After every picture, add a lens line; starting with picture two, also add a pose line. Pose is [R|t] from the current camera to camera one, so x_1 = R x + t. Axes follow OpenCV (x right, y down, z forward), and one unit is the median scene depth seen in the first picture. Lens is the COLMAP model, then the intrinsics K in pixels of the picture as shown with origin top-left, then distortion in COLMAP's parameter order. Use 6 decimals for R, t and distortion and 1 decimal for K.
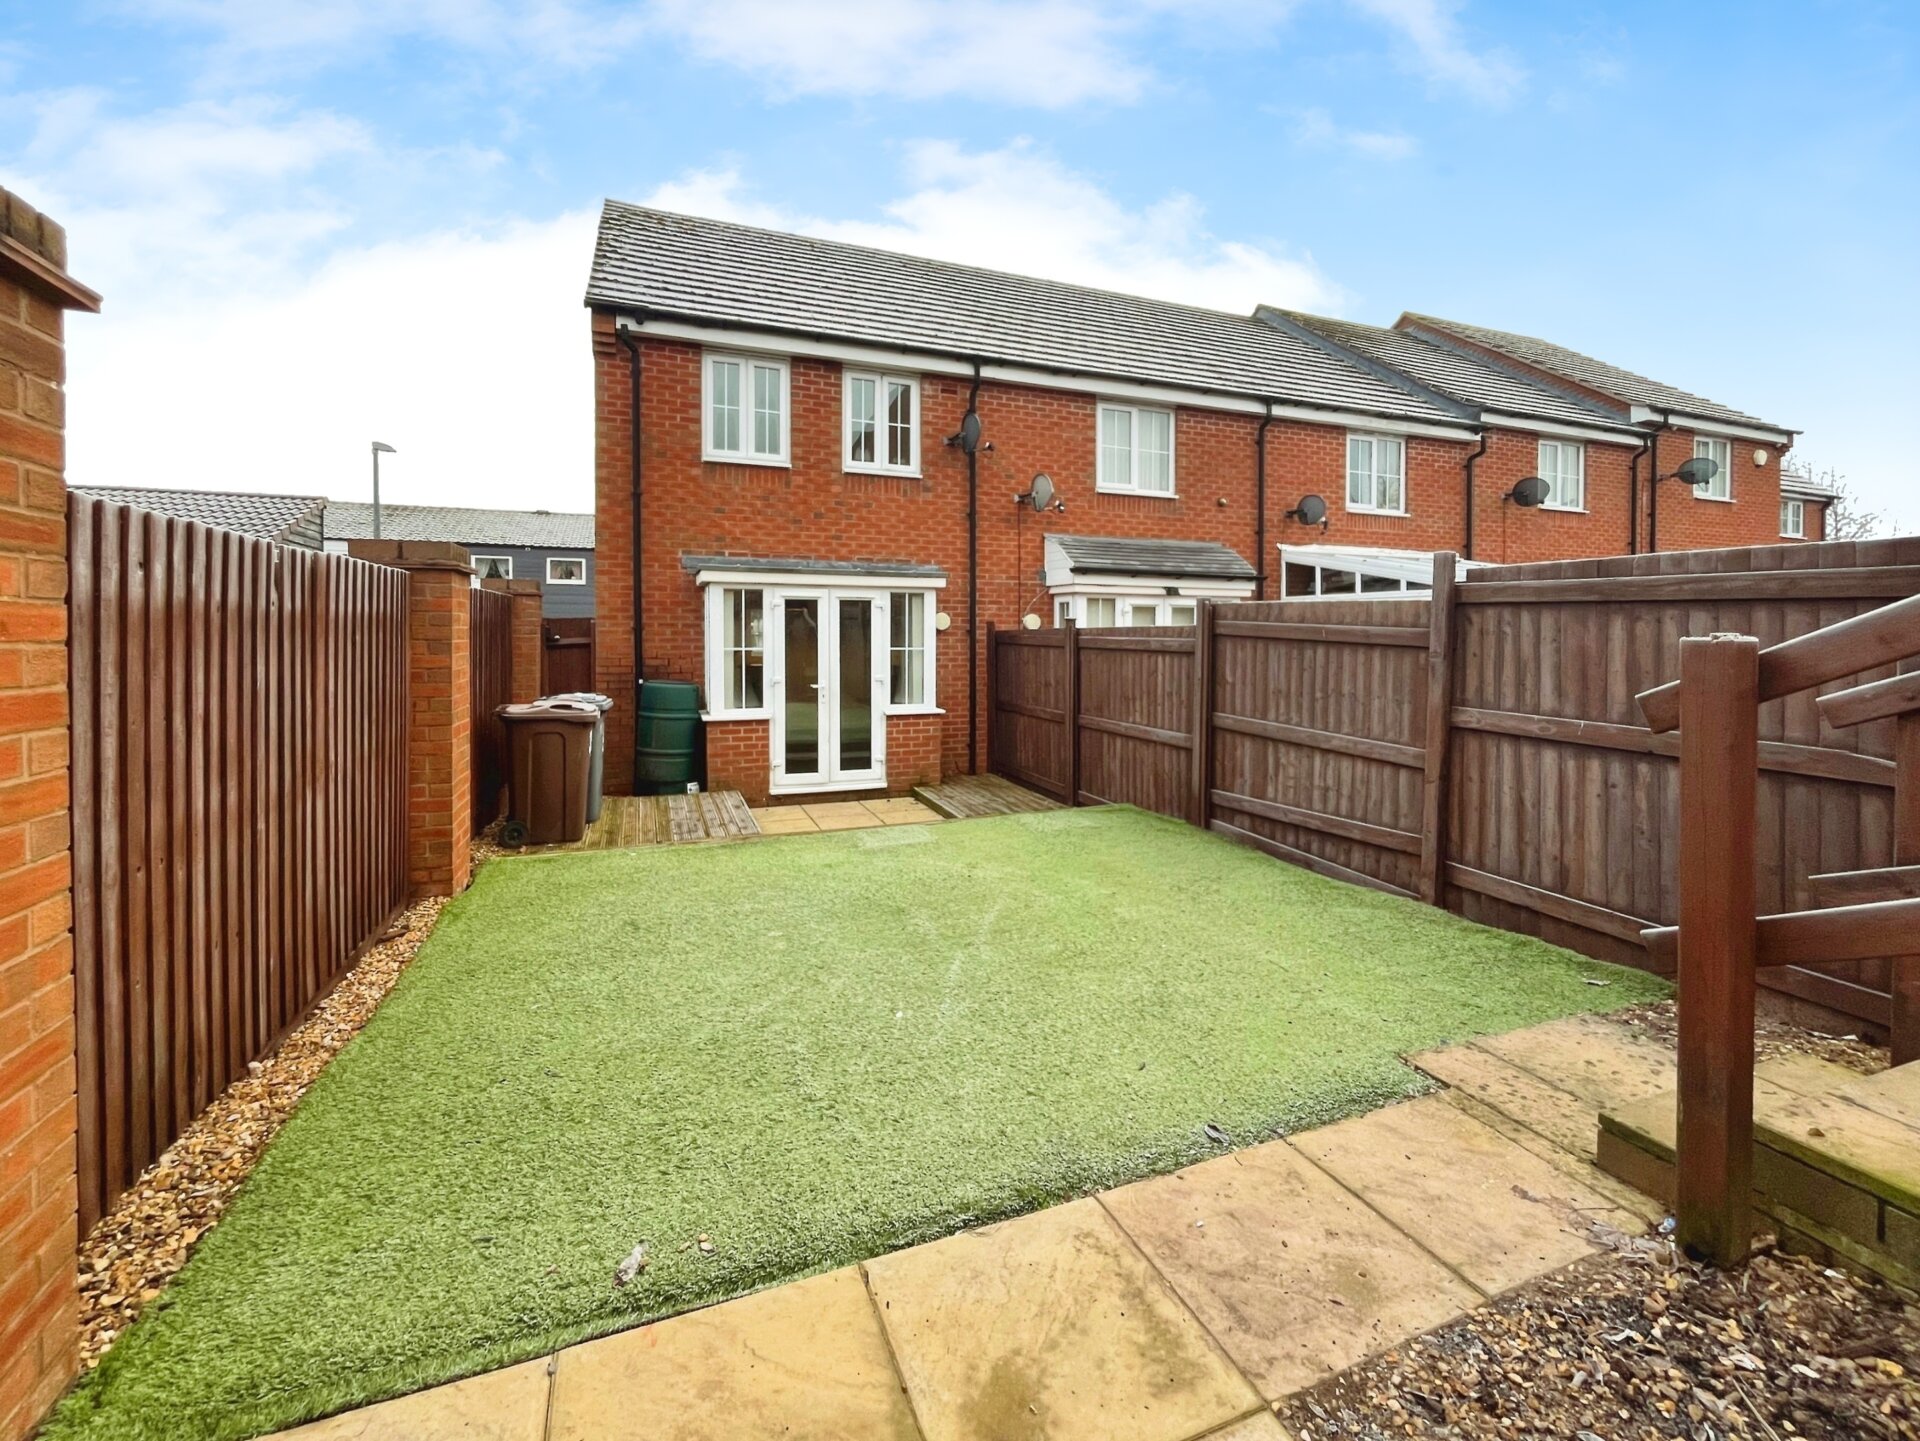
lens RADIAL K [[808.3, 0, 960.0], [0, 808.3, 720.5], [0, 0, 1]] dist [-0.000713, -0.000183]
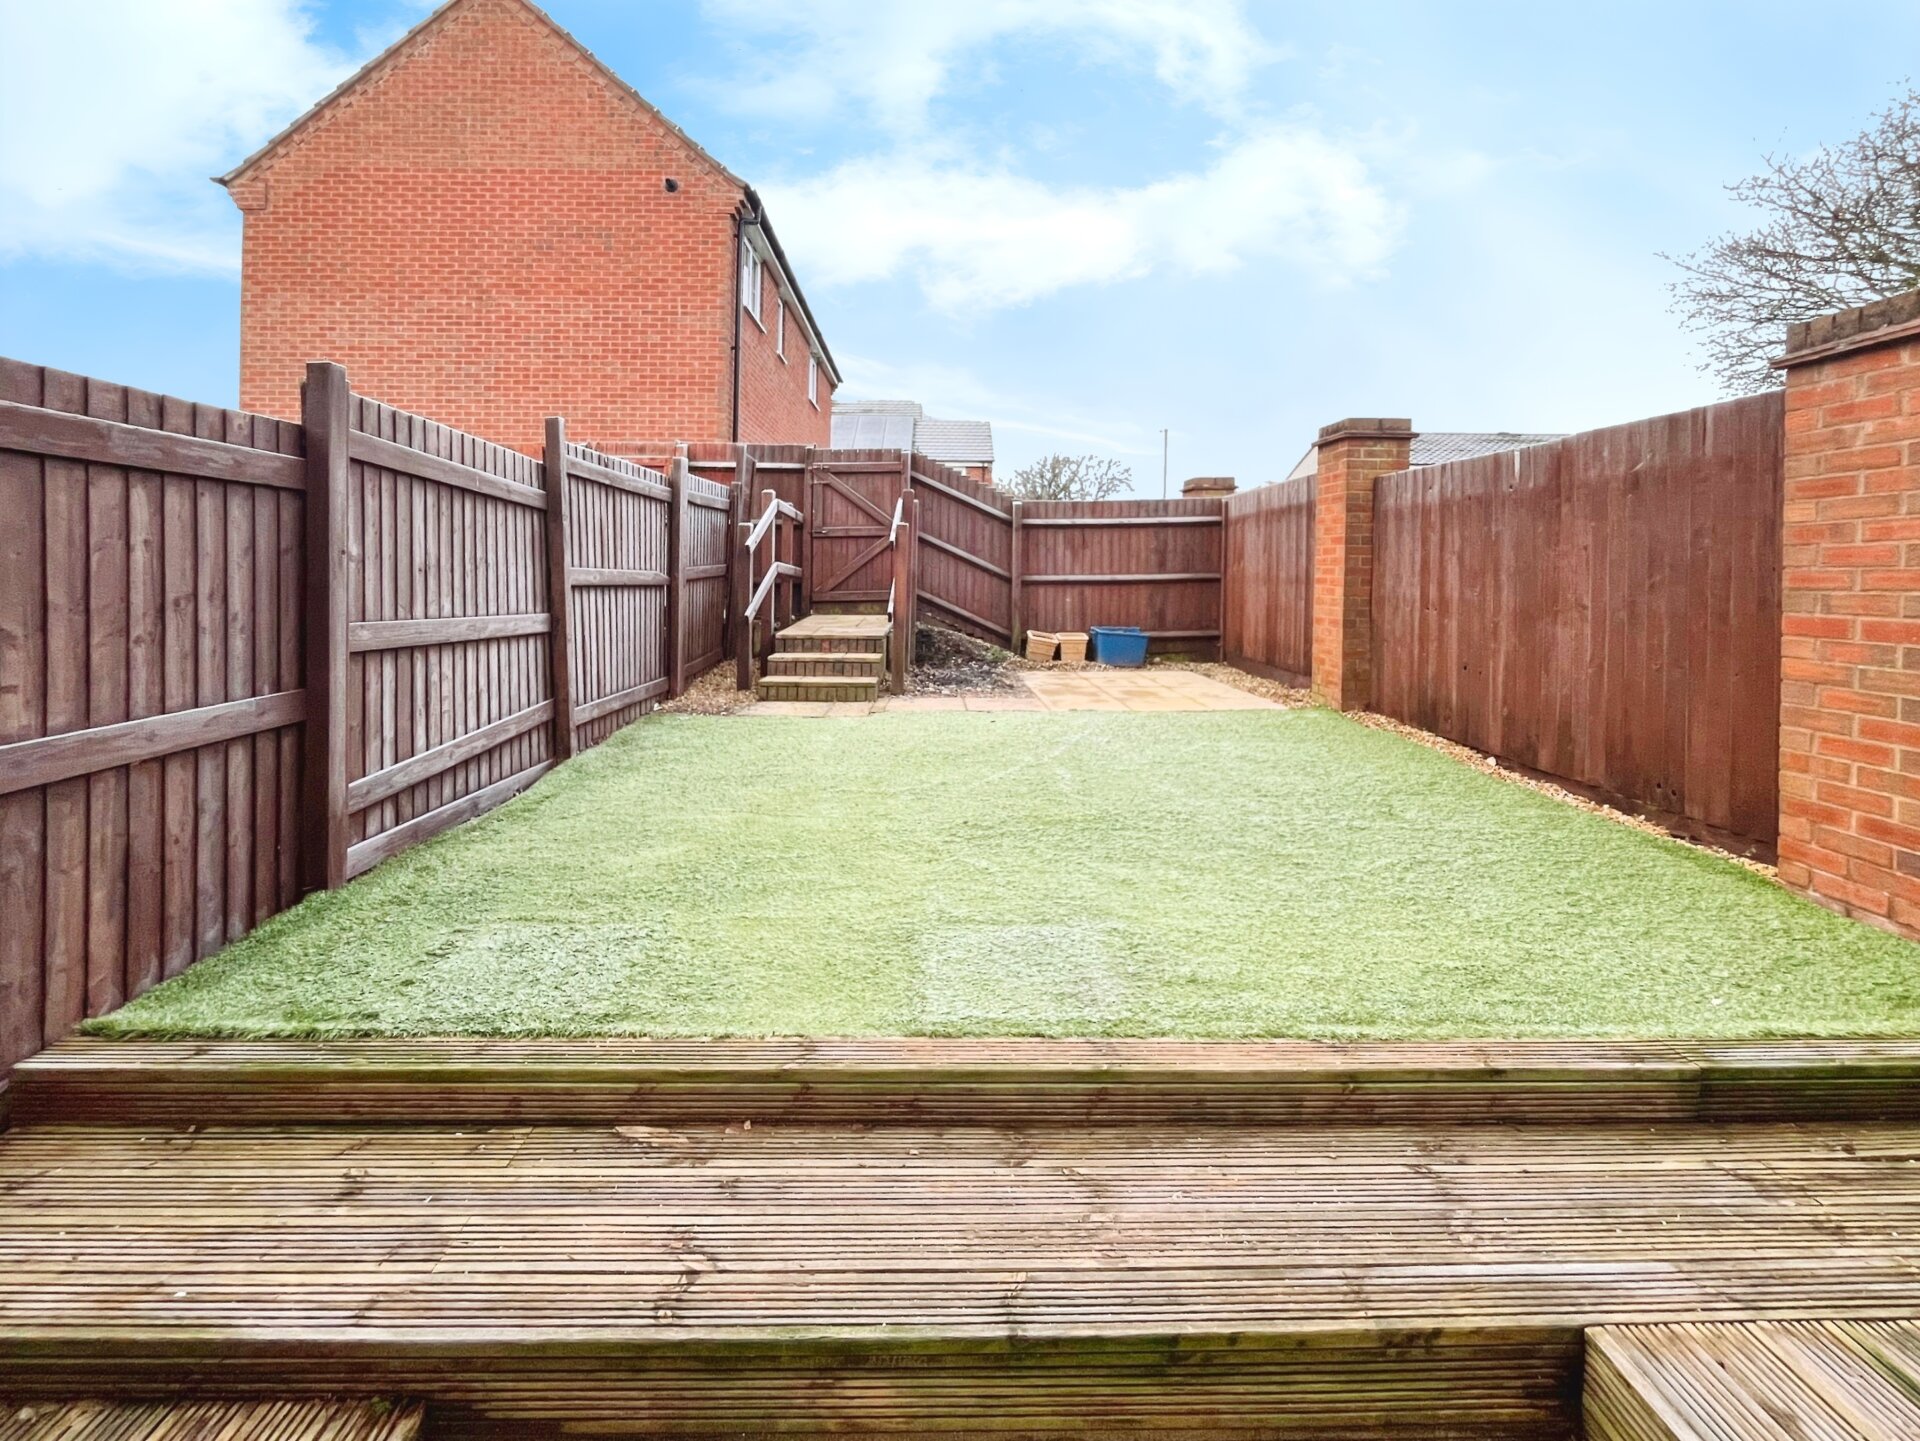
lens RADIAL K [[808.3, 0, 960.0], [0, 808.3, 720.5], [0, 0, 1]] dist [-0.000713, -0.000183]
pose [[-0.934849, -0.077532, 0.346476, -0.196824], [0.024689, 0.959308, 0.281282, -0.086261], [-0.354186, 0.271510, -0.894894, 1.430684]]
